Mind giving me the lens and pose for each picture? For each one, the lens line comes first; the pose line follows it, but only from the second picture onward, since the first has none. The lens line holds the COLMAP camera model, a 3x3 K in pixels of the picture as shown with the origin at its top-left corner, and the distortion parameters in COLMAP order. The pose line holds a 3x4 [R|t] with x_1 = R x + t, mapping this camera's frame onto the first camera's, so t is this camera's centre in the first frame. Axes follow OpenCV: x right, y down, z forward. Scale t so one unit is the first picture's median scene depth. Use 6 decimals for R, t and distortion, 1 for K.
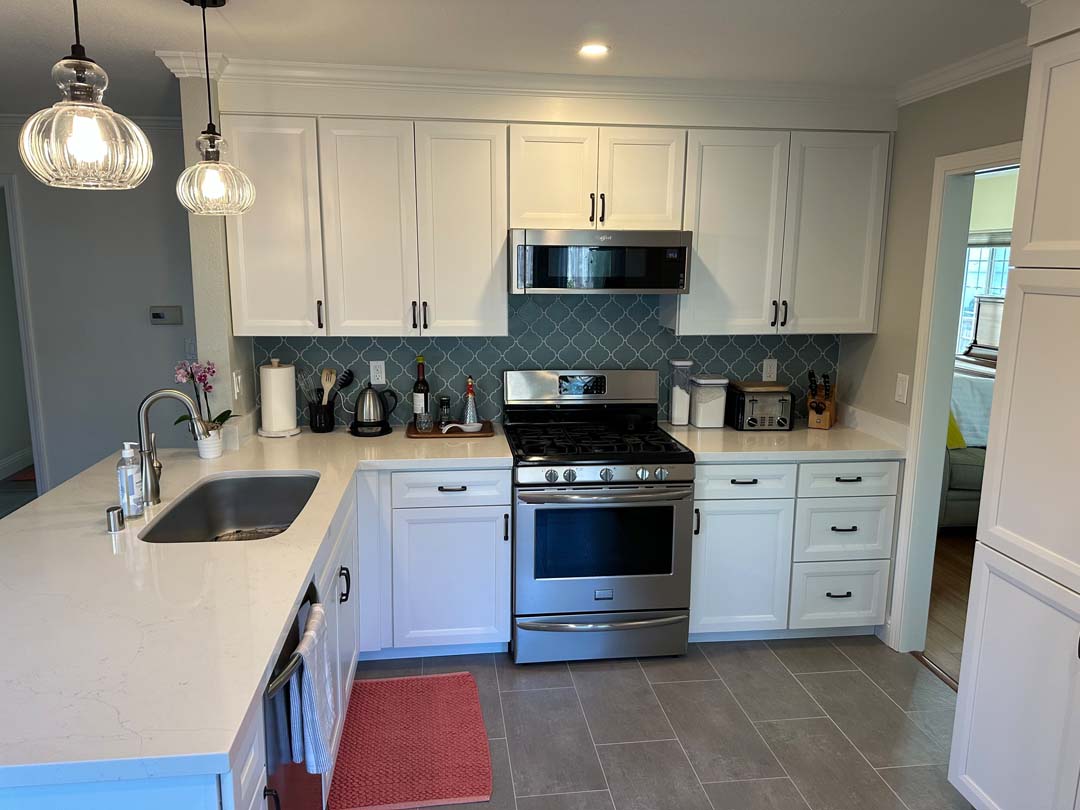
lens RADIAL K [[765.5, 0, 540.2], [0, 765.5, 399.0], [0, 0, 1]] dist [0.043683, -0.024250]
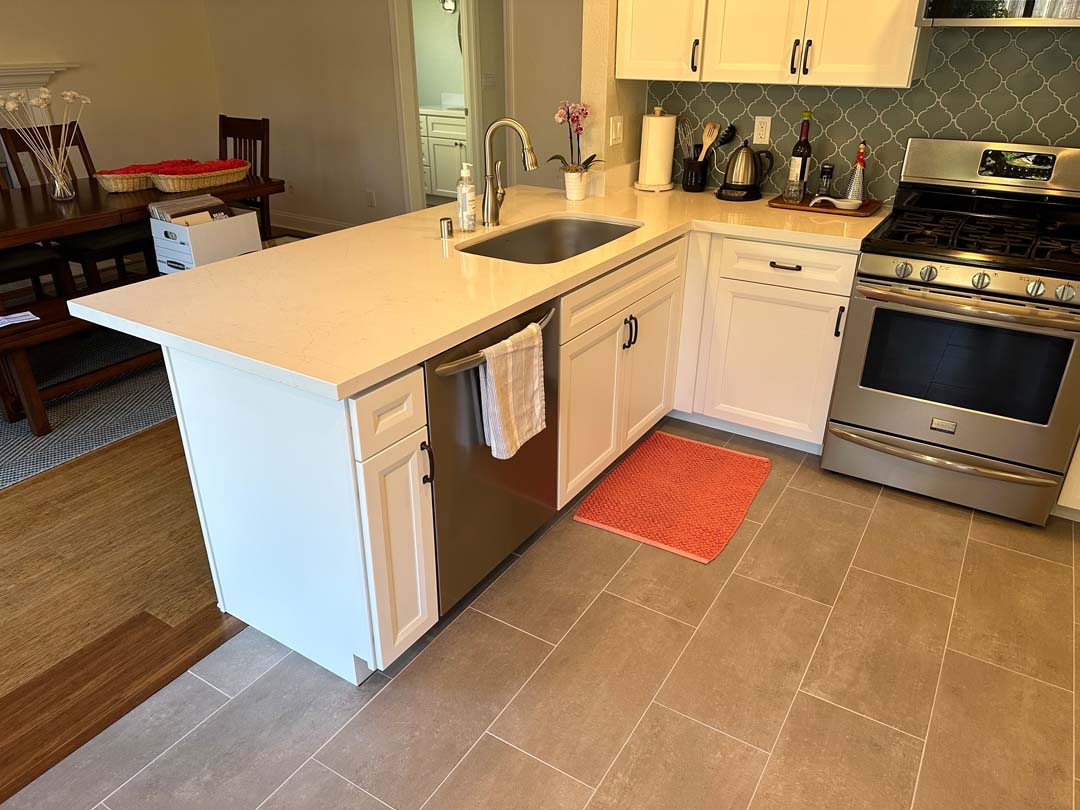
lens RADIAL K [[765.5, 0, 546.4], [0, 765.5, 409.0], [0, 0, 1]] dist [0.043683, -0.024250]
pose [[0.780598, 0.271893, -0.562797, 0.213156], [-0.106753, 0.945193, 0.308567, 0.025067], [0.615849, -0.180786, 0.766842, 0.094774]]
